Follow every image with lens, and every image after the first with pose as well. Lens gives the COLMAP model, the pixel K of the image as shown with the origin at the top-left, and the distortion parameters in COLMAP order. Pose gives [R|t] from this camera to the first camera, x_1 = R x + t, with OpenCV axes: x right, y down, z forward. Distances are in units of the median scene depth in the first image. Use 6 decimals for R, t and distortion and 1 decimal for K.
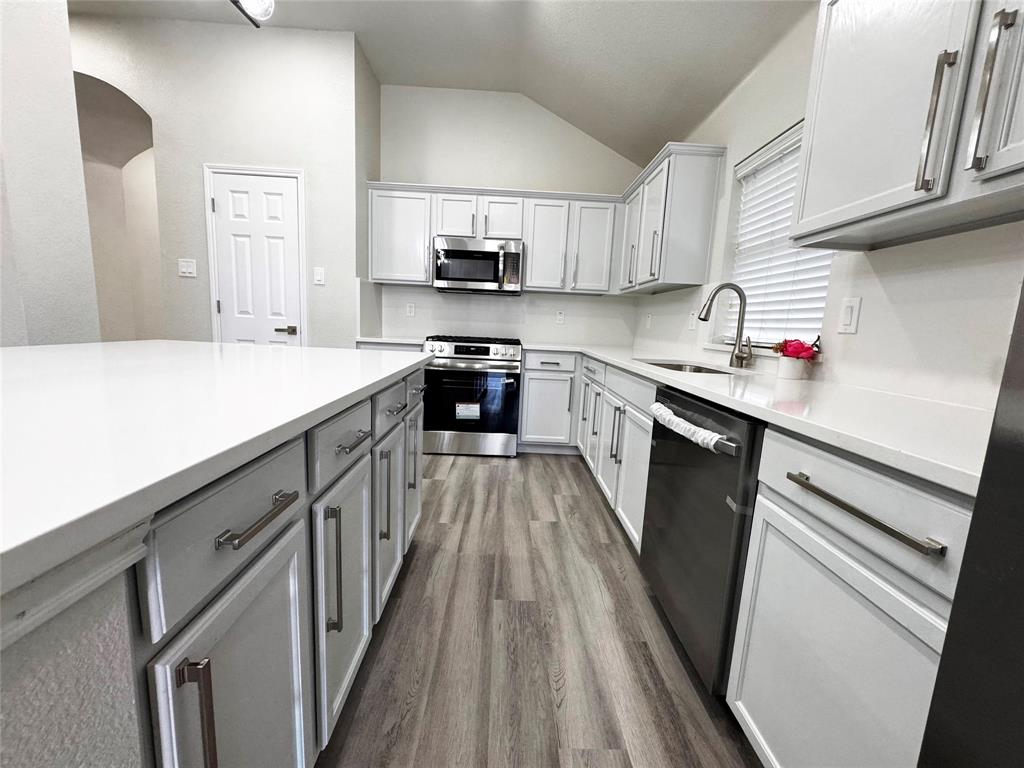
lens RADIAL K [[407.7, 0, 512.0], [0, 407.7, 384.0], [0, 0, 1]] dist [-0.002420, 0.000179]
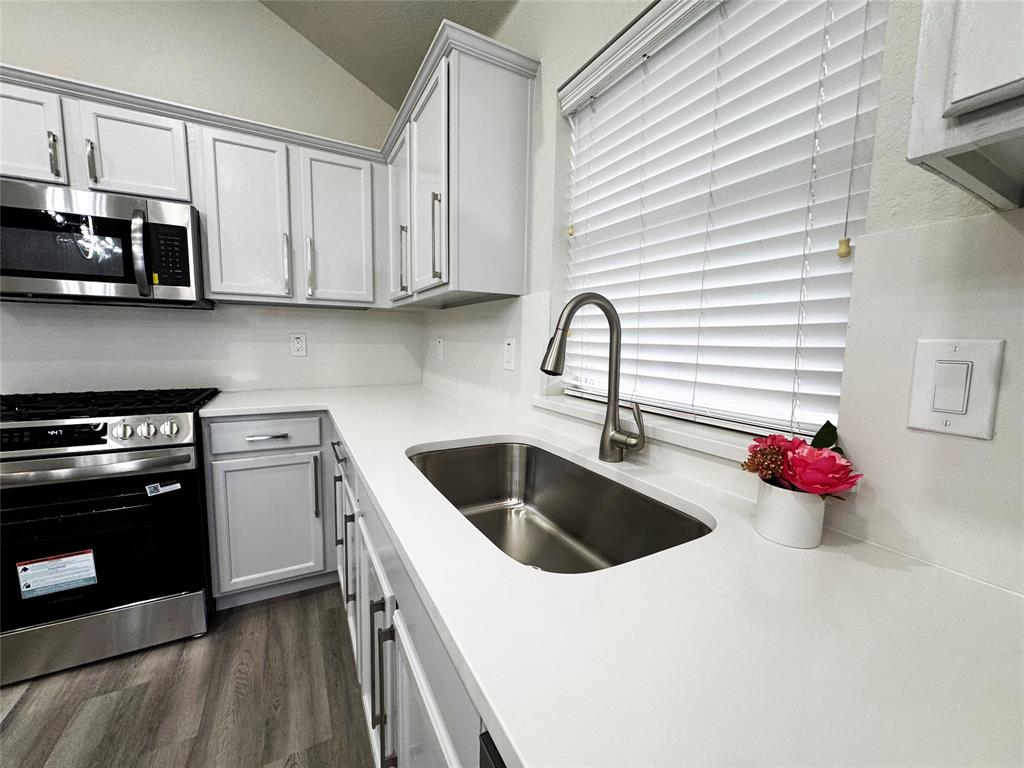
lens RADIAL K [[410.1, 0, 512.4], [0, 410.1, 383.1], [0, 0, 1]] dist [-0.002137, -0.000049]
pose [[0.885092, -0.079683, 0.458545, 0.145427], [0.090606, 0.995885, -0.001830, -0.097381], [-0.456512, 0.043167, 0.888669, 0.402743]]
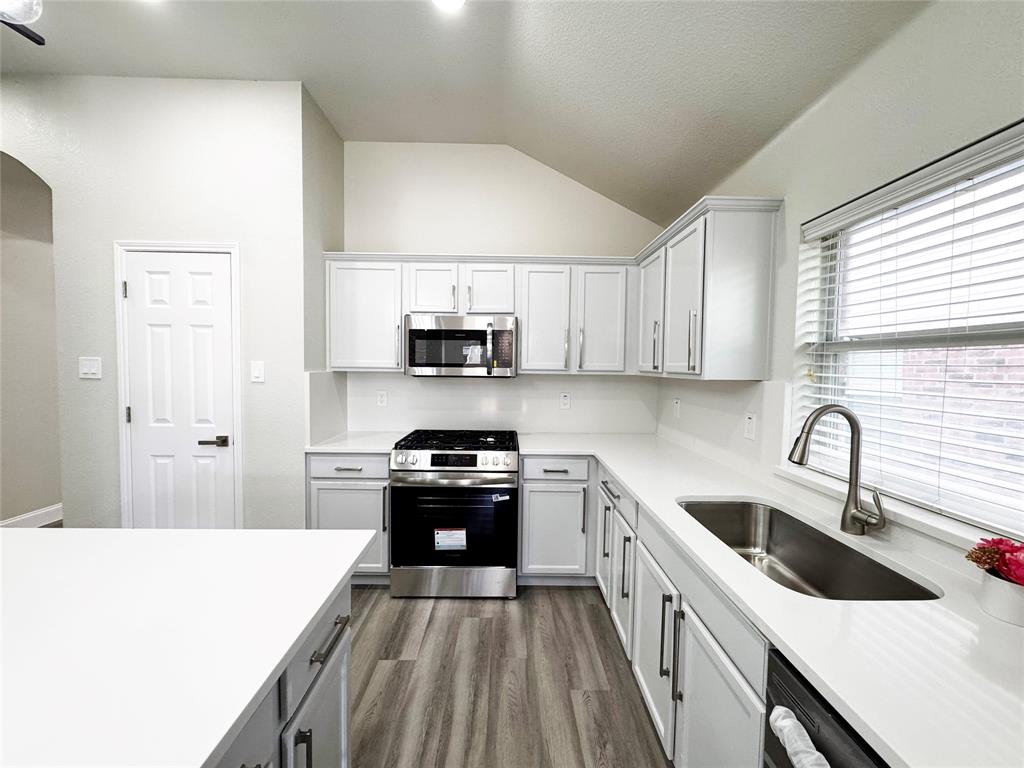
lens RADIAL K [[407.7, 0, 512.0], [0, 407.7, 384.0], [0, 0, 1]] dist [-0.002420, 0.000179]
pose [[0.999400, -0.034287, -0.004940, 0.021147], [0.033639, 0.994614, -0.098039, -0.151308], [0.008275, 0.097814, 0.995170, 0.229846]]
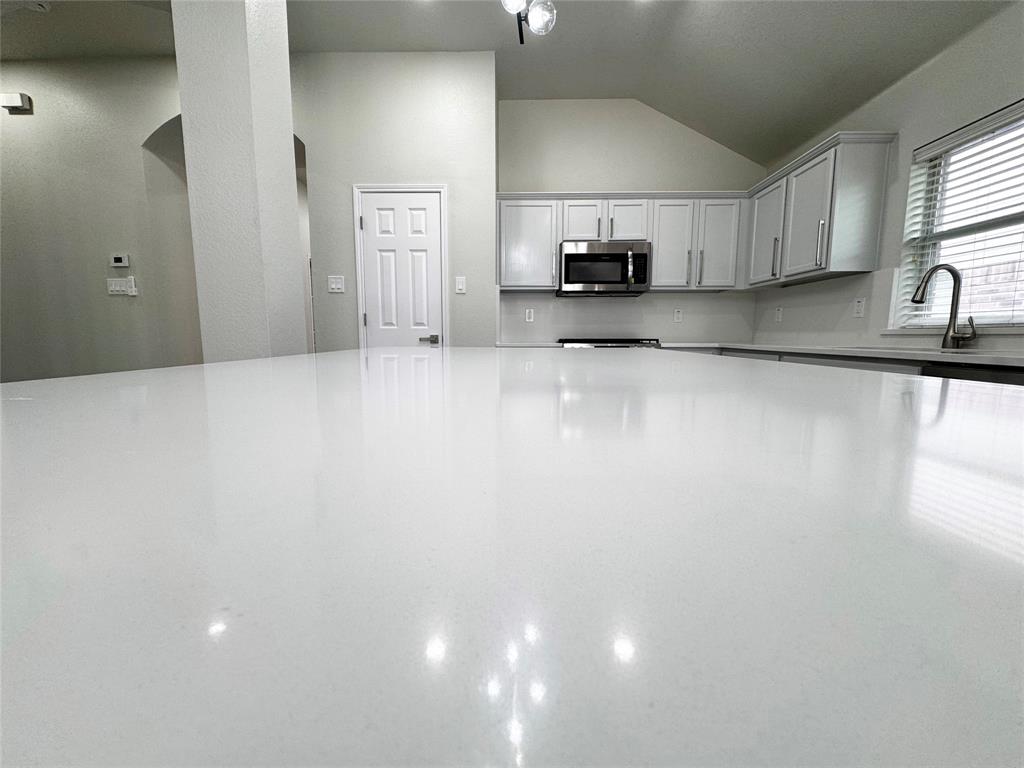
lens RADIAL K [[410.1, 0, 512.4], [0, 410.1, 383.1], [0, 0, 1]] dist [-0.002137, -0.000049]
pose [[0.998174, -0.042098, -0.043320, -0.315416], [0.040786, 0.998695, -0.030741, 0.020162], [0.044557, 0.028918, 0.998588, -0.023832]]
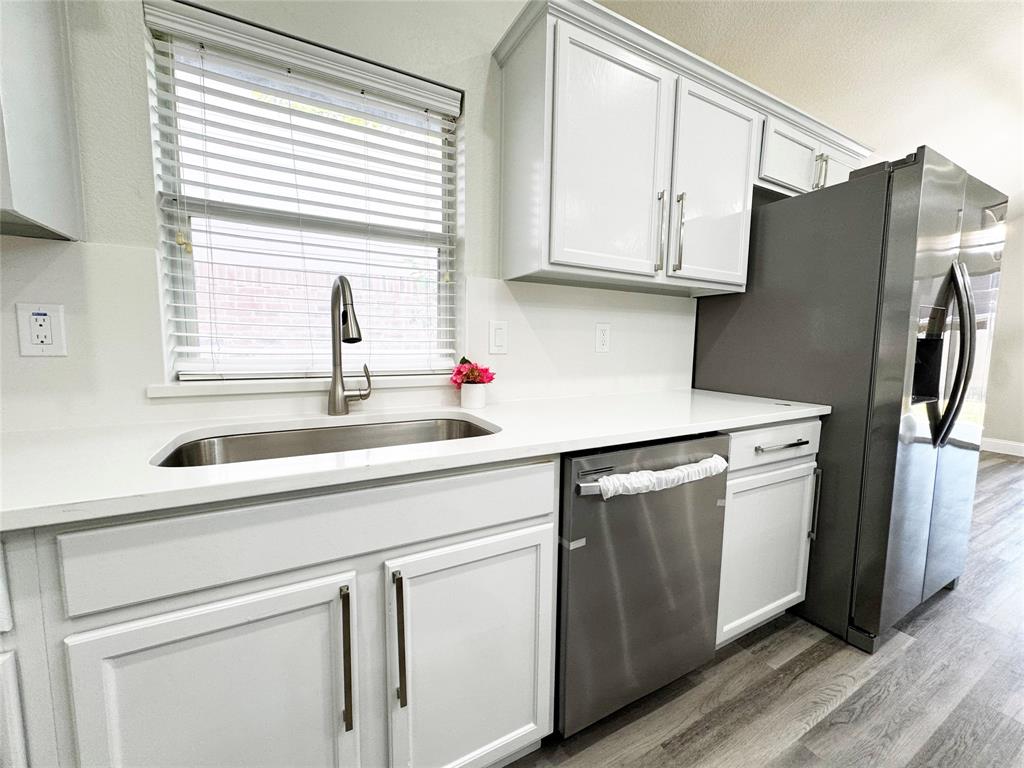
lens RADIAL K [[407.7, 0, 512.0], [0, 407.7, 384.0], [0, 0, 1]] dist [-0.002420, 0.000179]
pose [[-0.460507, -0.141581, 0.876292, -0.068279], [0.091754, 0.974318, 0.205637, -0.125564], [-0.882901, 0.175100, -0.435690, 0.691712]]
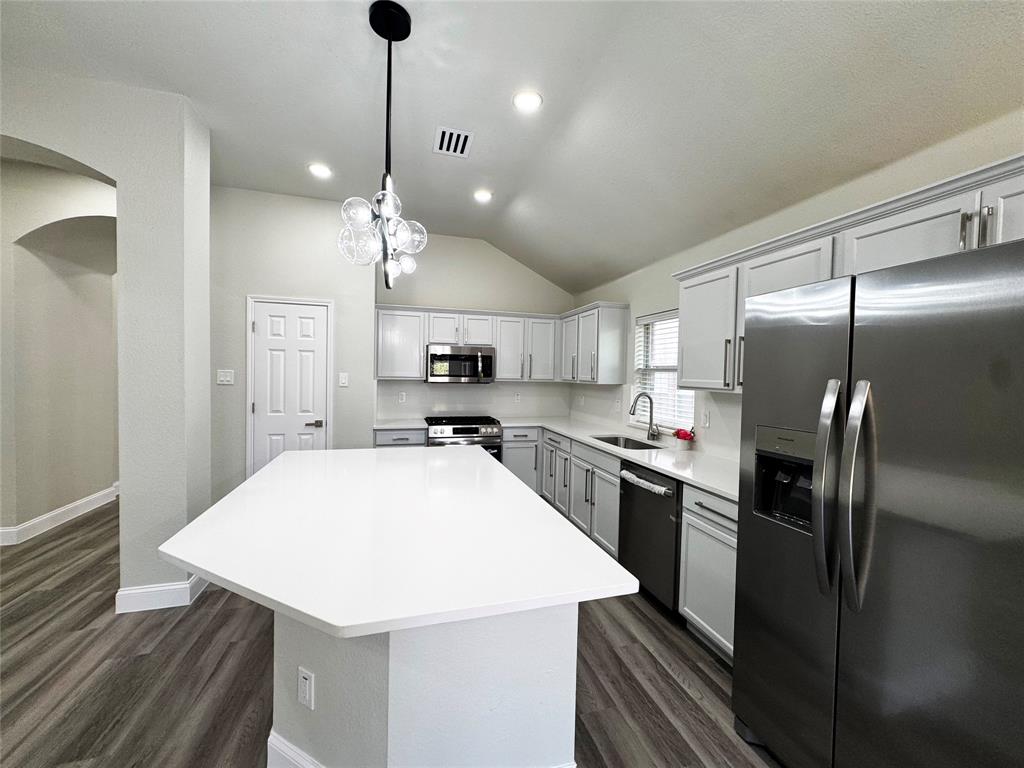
lens RADIAL K [[407.7, 0, 512.0], [0, 407.7, 384.0], [0, 0, 1]] dist [-0.002420, 0.000179]
pose [[0.966115, -0.035876, 0.255608, -0.298699], [0.063365, 0.992954, -0.100131, -0.094335], [-0.250214, 0.112935, 0.961581, -0.355319]]
